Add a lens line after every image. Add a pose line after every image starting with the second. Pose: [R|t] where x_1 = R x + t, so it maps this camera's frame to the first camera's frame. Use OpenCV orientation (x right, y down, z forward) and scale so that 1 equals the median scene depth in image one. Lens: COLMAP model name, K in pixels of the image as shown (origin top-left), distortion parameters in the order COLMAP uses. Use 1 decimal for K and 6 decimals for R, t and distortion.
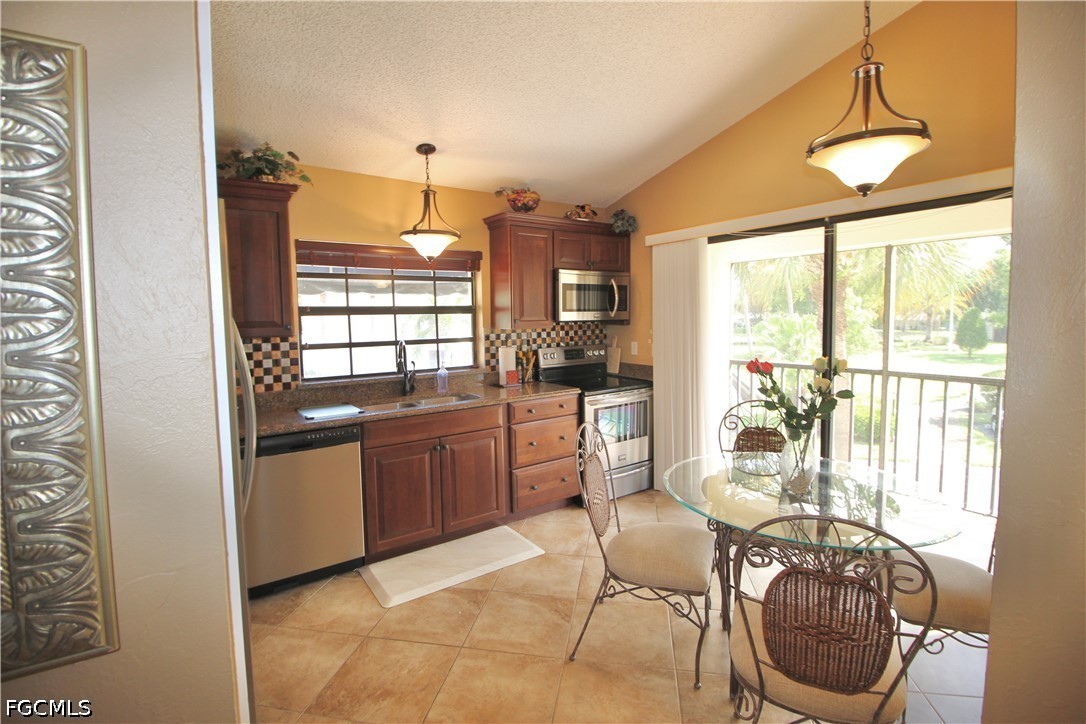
lens RADIAL K [[500.6, 0, 538.5], [0, 500.6, 349.3], [0, 0, 1]] dist [-0.000227, -0.012702]
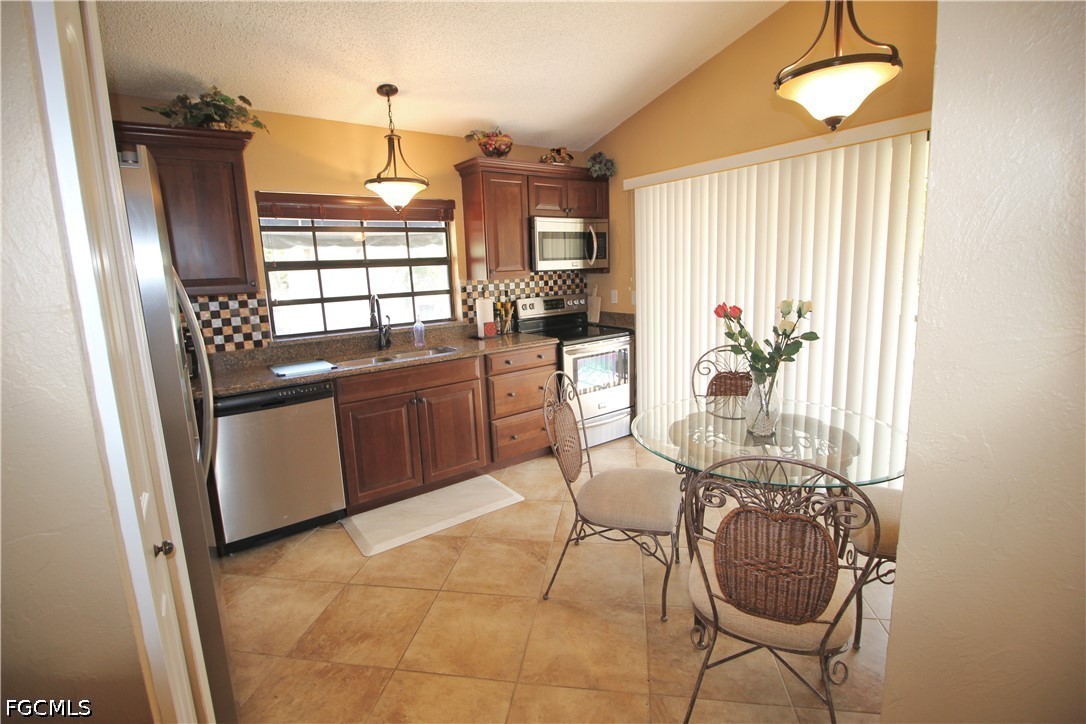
lens RADIAL K [[500.6, 0, 540.0], [0, 500.6, 347.6], [0, 0, 1]] dist [-0.000227, -0.012702]
pose [[0.999517, -0.026816, 0.015711, 0.045582], [0.025245, 0.995363, 0.092823, 0.004899], [-0.018128, -0.092381, 0.995559, 0.011883]]
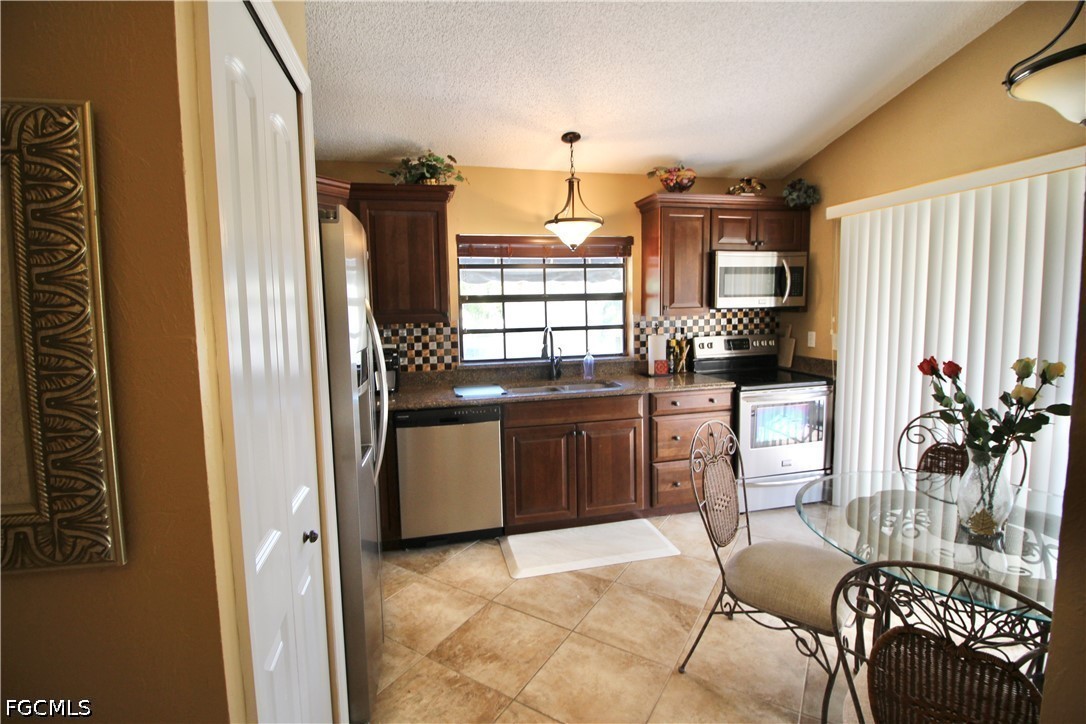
lens RADIAL K [[500.6, 0, 539.1], [0, 500.6, 348.1], [0, 0, 1]] dist [-0.000227, -0.012702]
pose [[0.929870, 0.028331, -0.366796, 0.124801], [-0.019075, 0.999402, 0.028836, -0.004821], [0.367394, -0.019817, 0.929854, 0.039210]]
